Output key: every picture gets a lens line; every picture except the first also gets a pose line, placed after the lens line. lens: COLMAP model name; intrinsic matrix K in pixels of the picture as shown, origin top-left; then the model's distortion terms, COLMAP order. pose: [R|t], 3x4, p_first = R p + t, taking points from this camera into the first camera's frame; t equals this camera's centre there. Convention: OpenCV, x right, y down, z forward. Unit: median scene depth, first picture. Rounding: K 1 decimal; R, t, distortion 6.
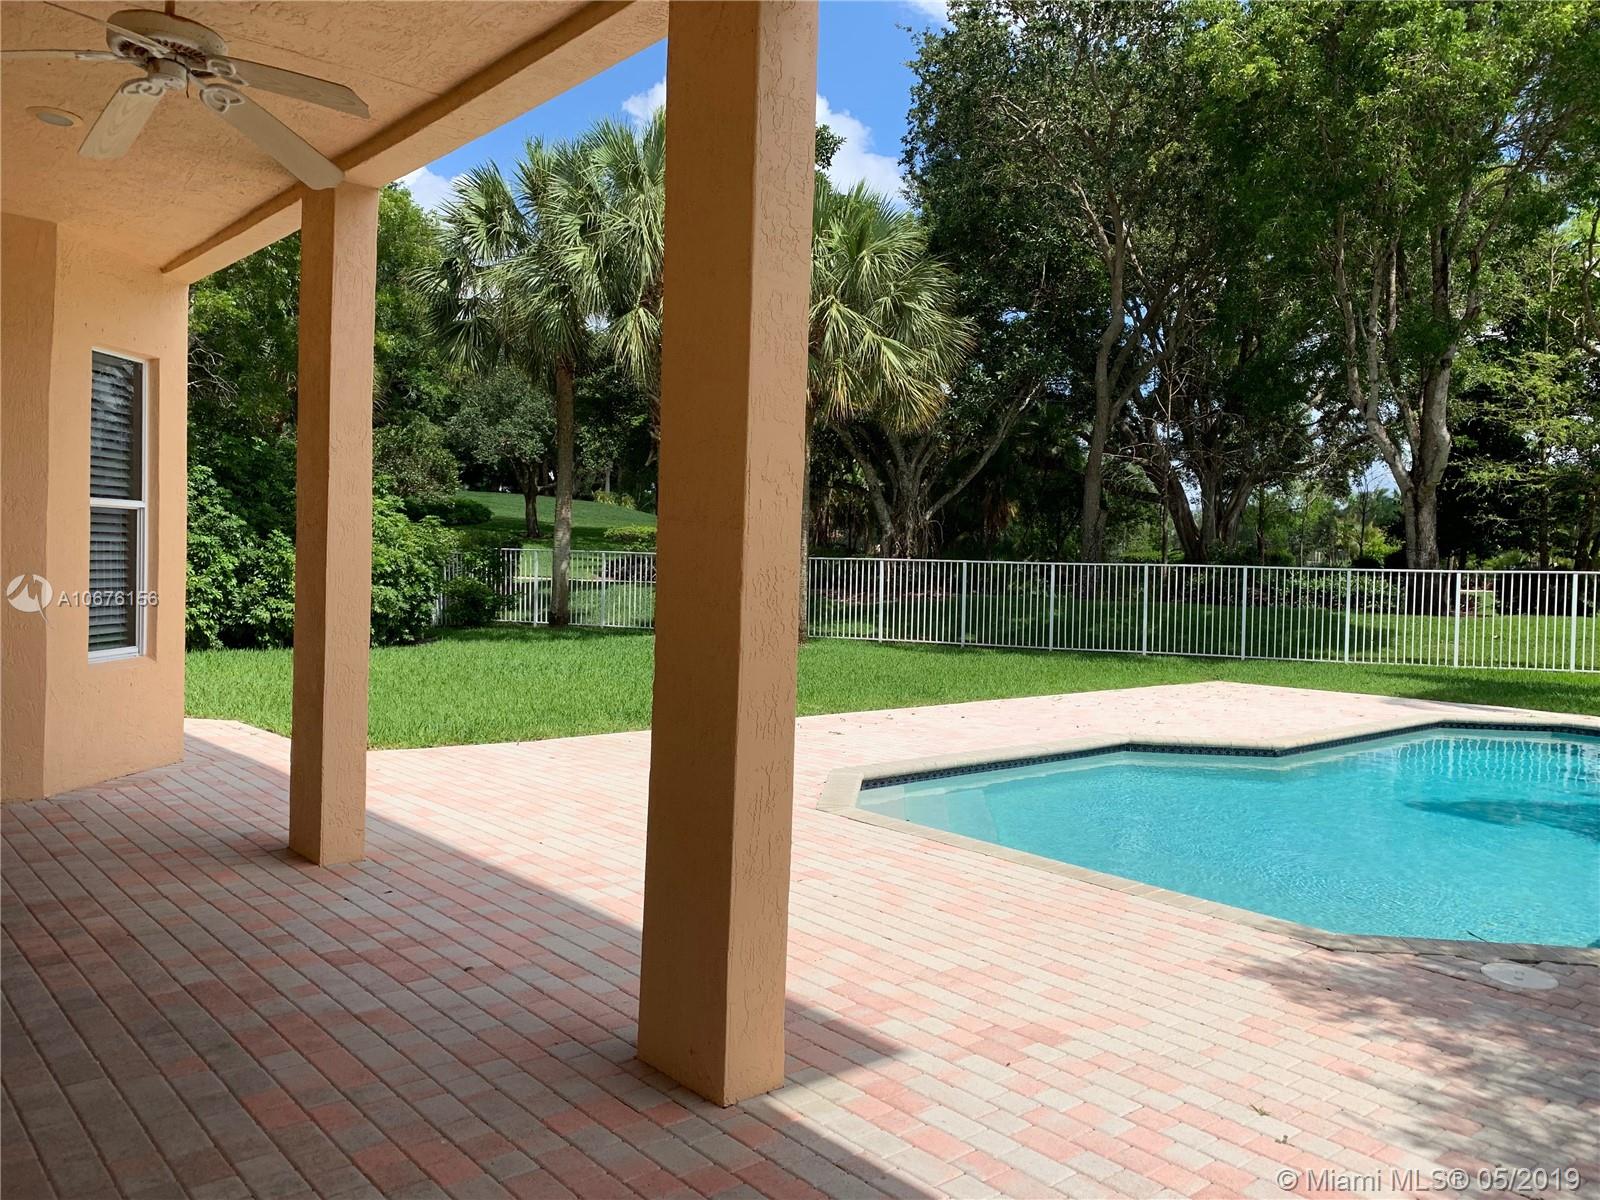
lens RADIAL K [[1201.9, 0, 796.8], [0, 1201.9, 596.2], [0, 0, 1]] dist [0.128038, -0.187781]
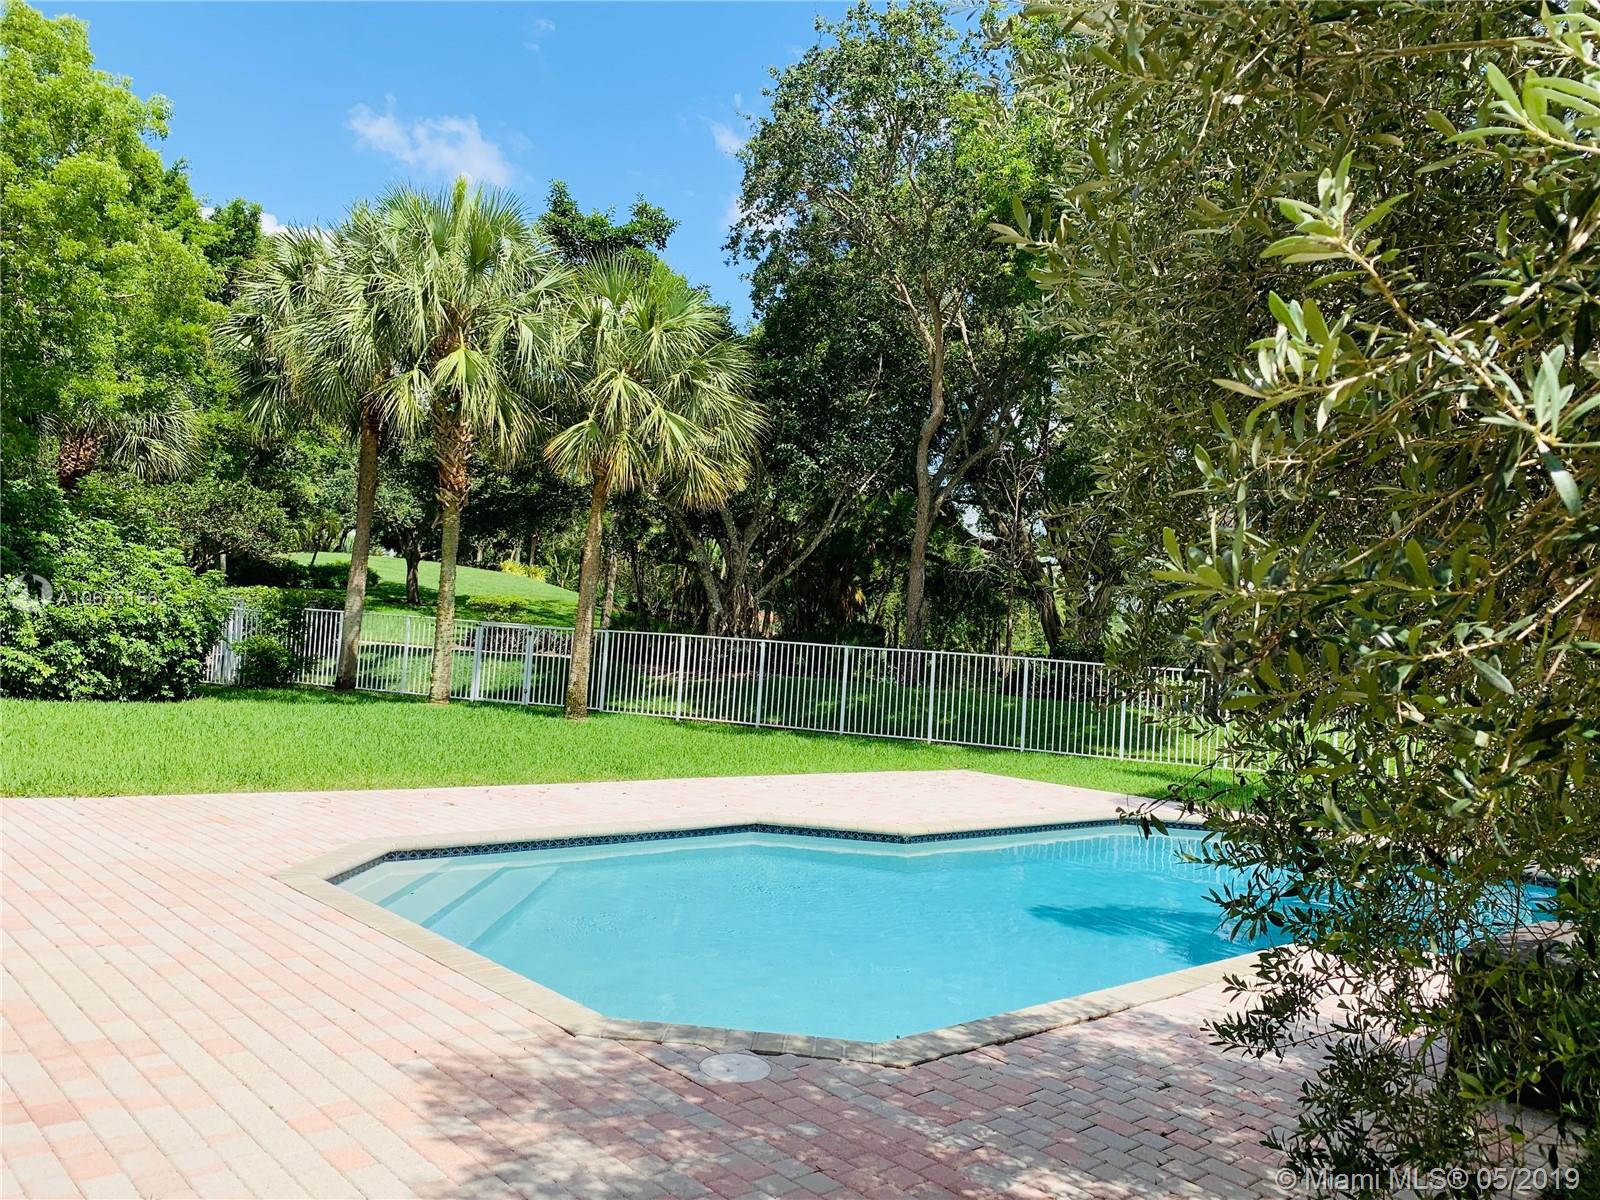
lens RADIAL K [[1201.9, 0, 796.8], [0, 1201.9, 596.2], [0, 0, 1]] dist [0.128038, -0.187781]
pose [[0.998722, 0.046411, 0.019991, 0.152061], [-0.044889, 0.996480, -0.070798, 0.003203], [-0.023206, 0.069810, 0.997290, 0.009603]]
